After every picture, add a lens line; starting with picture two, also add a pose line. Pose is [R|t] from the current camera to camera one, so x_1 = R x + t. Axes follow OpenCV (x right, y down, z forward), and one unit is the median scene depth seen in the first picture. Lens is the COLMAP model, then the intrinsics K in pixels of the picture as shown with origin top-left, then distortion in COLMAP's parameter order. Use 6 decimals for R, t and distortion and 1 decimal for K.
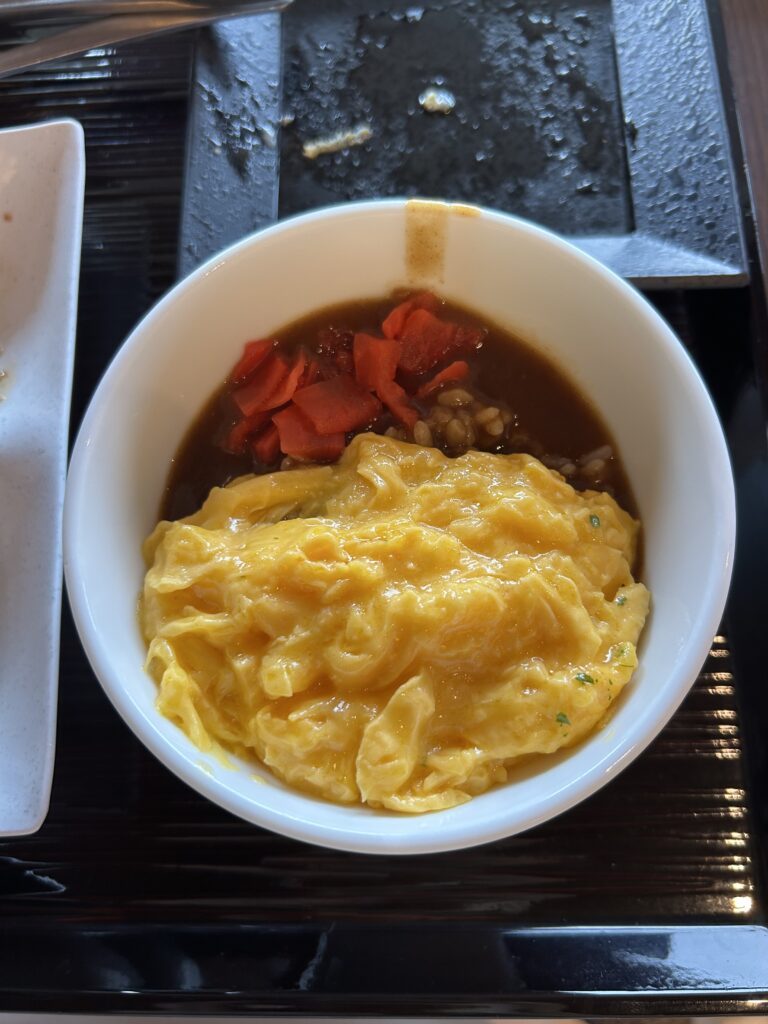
lens RADIAL K [[775.5, 0, 385.0], [0, 775.5, 512.0], [0, 0, 1]] dist [0.003783, -0.001534]
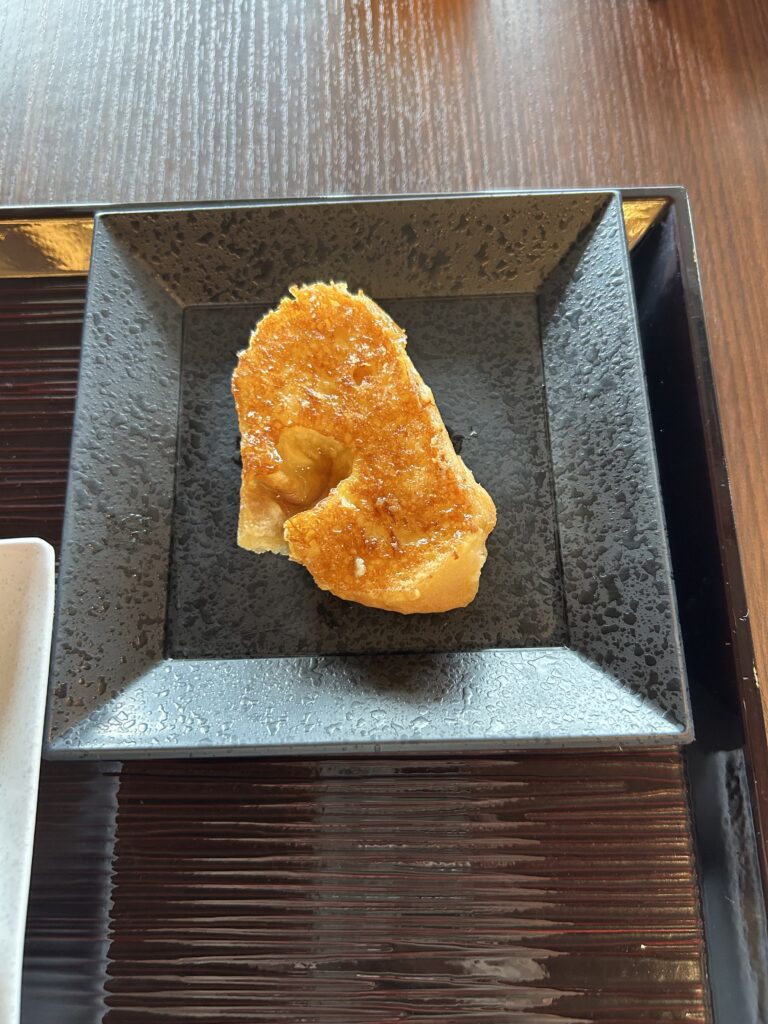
lens RADIAL K [[775.5, 0, 383.0], [0, 775.5, 512.1], [0, 0, 1]] dist [0.003783, -0.001534]
pose [[0.999725, -0.018369, -0.014612, 0.123765], [0.018059, 0.999615, -0.021073, -0.483801], [0.014993, 0.020803, 0.999671, 0.107407]]
